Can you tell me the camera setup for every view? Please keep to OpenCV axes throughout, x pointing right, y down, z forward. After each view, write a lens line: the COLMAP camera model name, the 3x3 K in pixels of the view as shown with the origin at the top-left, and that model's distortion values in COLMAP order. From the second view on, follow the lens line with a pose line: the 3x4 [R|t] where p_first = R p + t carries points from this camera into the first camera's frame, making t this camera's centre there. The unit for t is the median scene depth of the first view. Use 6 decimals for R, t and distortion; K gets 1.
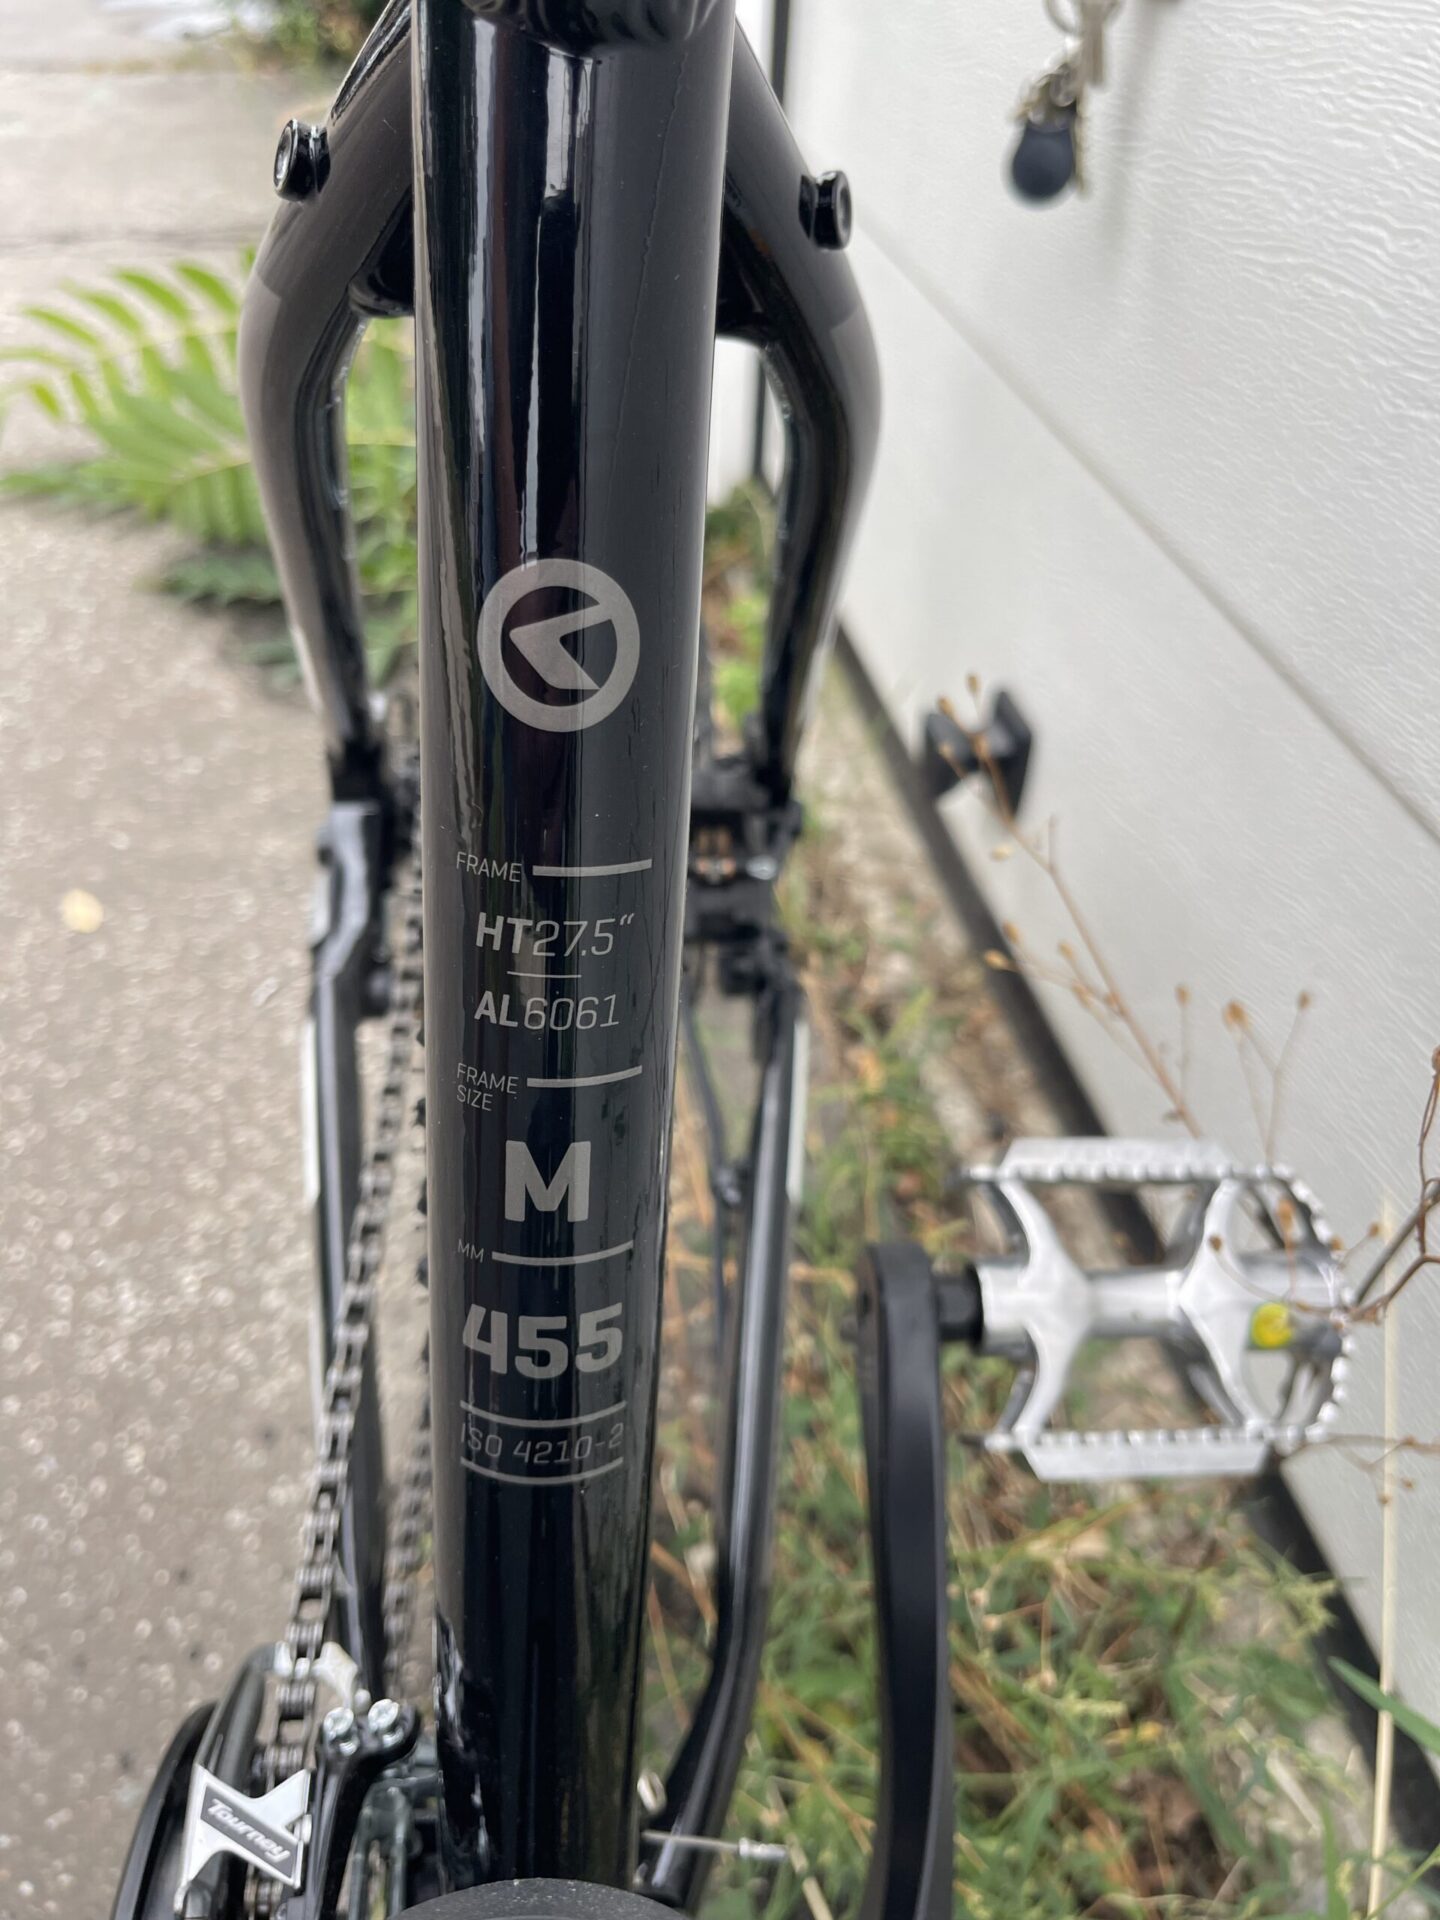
lens RADIAL K [[1518.1, 0, 717.5], [0, 1518.1, 959.0], [0, 0, 1]] dist [0.049451, -0.134842]
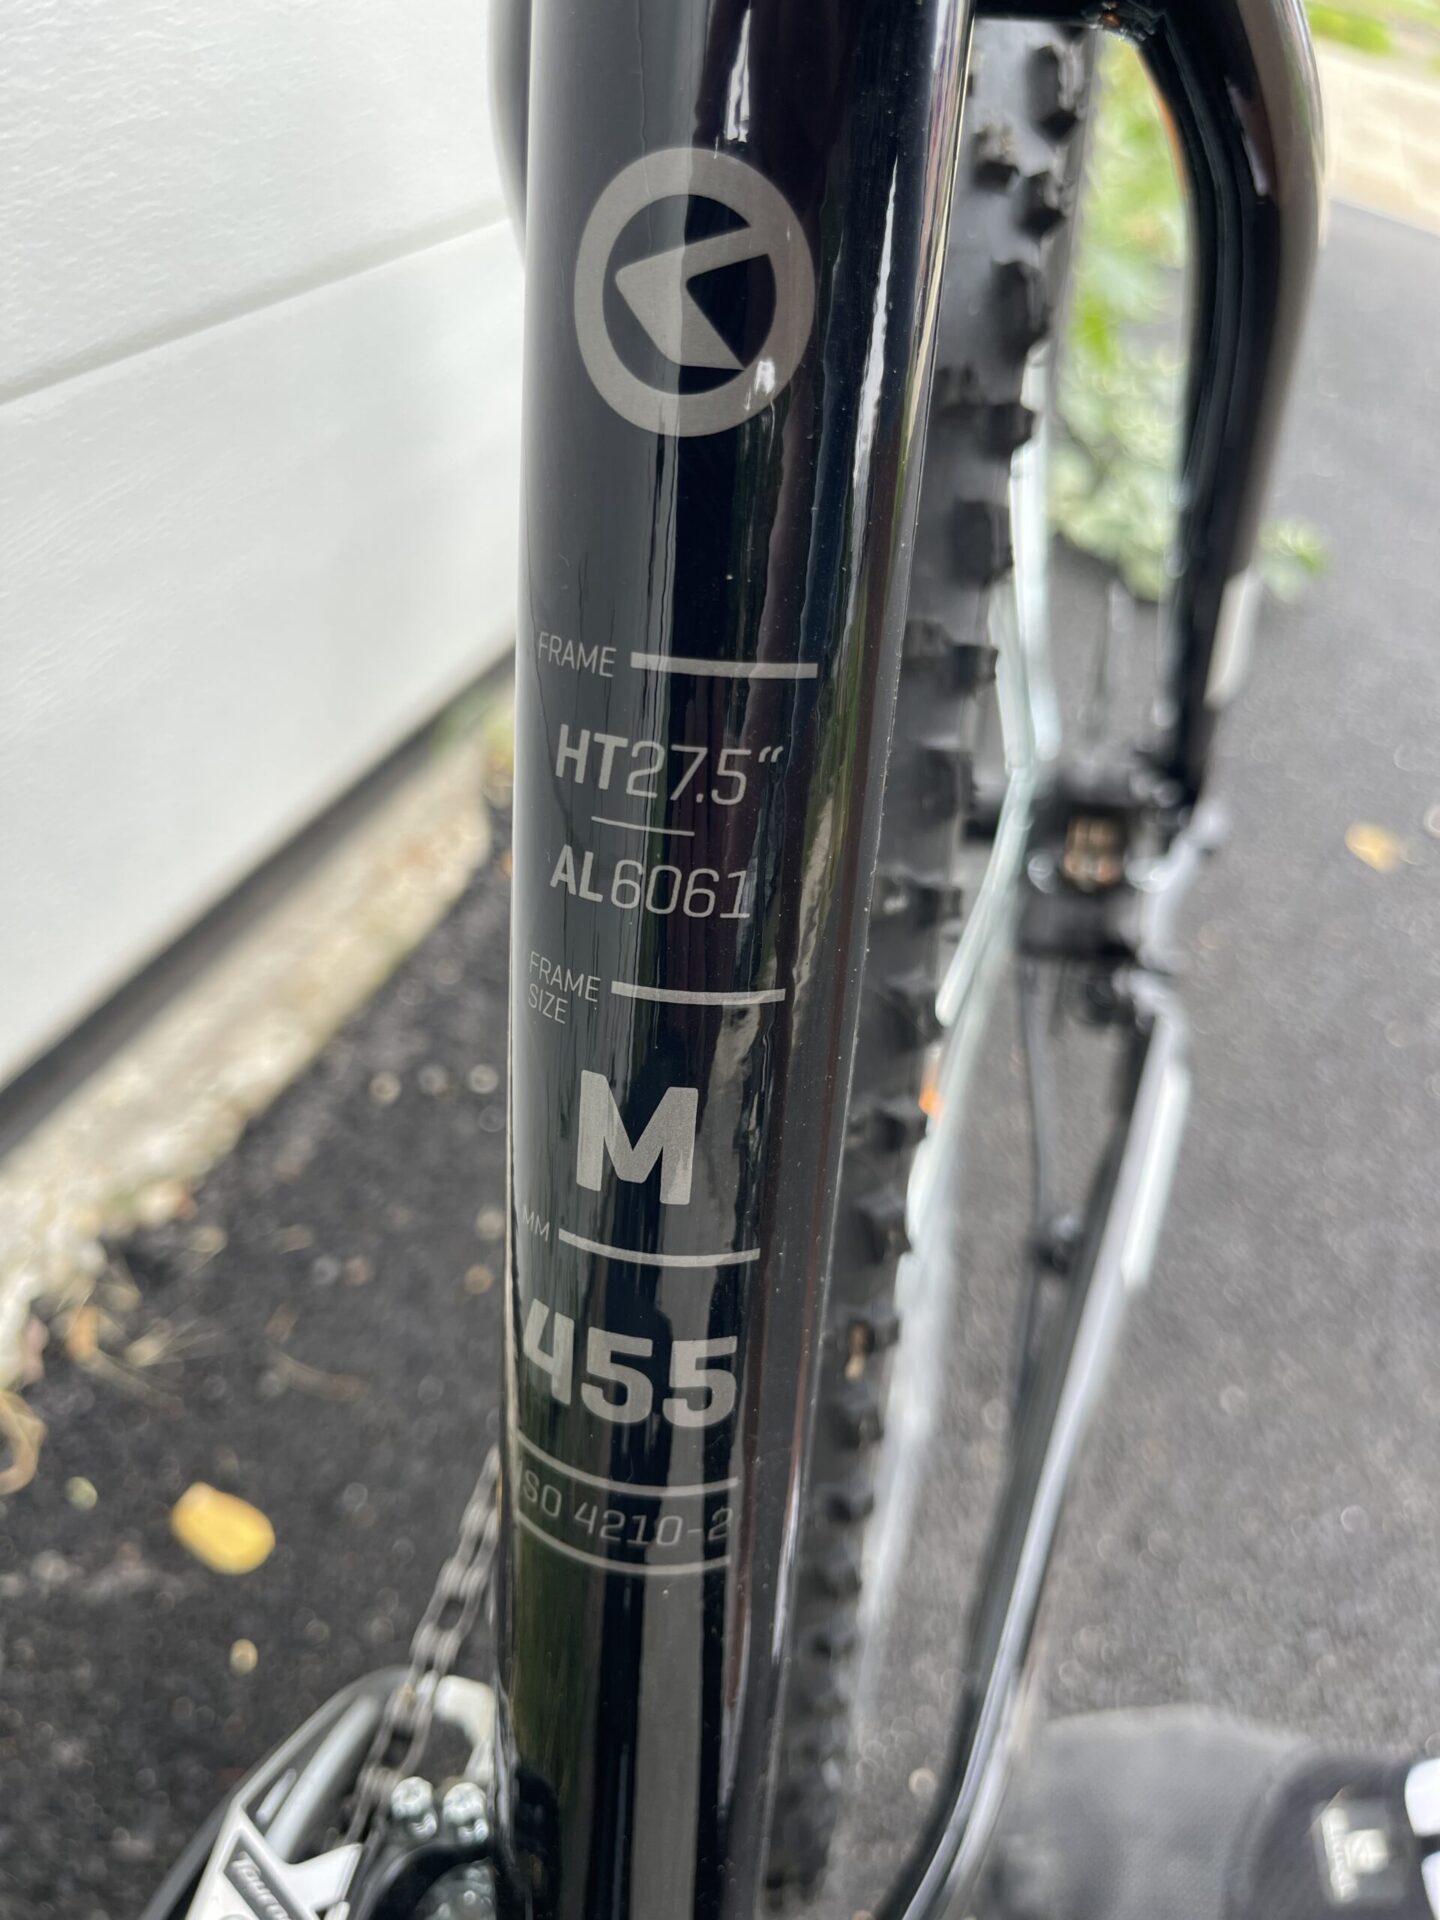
lens RADIAL K [[1518.1, 0, 717.5], [0, 1518.1, 959.0], [0, 0, 1]] dist [0.049451, -0.134842]
pose [[0.955064, 0.119538, -0.271225, 0.102904], [-0.127393, 0.991786, -0.011474, 0.068909], [0.267626, 0.045510, 0.962448, 0.344674]]
